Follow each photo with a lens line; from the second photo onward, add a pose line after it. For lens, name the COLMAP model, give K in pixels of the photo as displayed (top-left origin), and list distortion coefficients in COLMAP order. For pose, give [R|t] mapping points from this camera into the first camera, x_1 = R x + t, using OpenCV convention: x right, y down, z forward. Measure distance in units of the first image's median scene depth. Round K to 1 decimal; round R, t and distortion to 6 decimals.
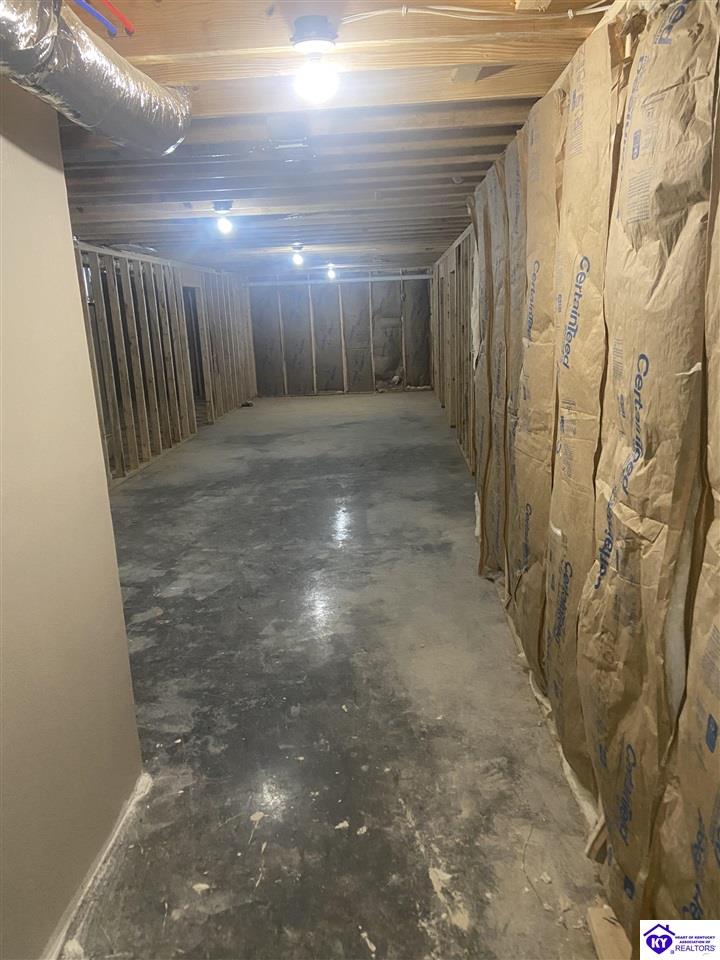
lens RADIAL K [[723.6, 0, 362.4], [0, 723.6, 480.2], [0, 0, 1]] dist [0.057472, -0.063245]
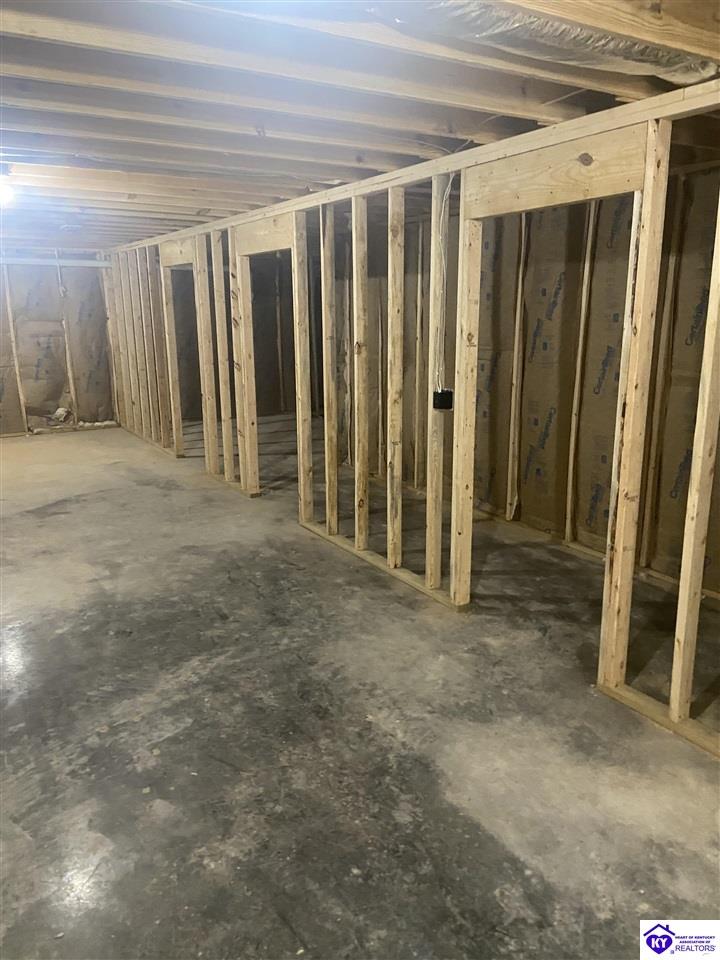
lens RADIAL K [[723.6, 0, 358.0], [0, 723.6, 482.6], [0, 0, 1]] dist [0.057472, -0.063245]
pose [[0.829596, -0.090332, 0.551008, -0.104067], [0.096440, 0.995177, 0.017950, -0.061576], [-0.549972, 0.038248, 0.834307, 0.290756]]
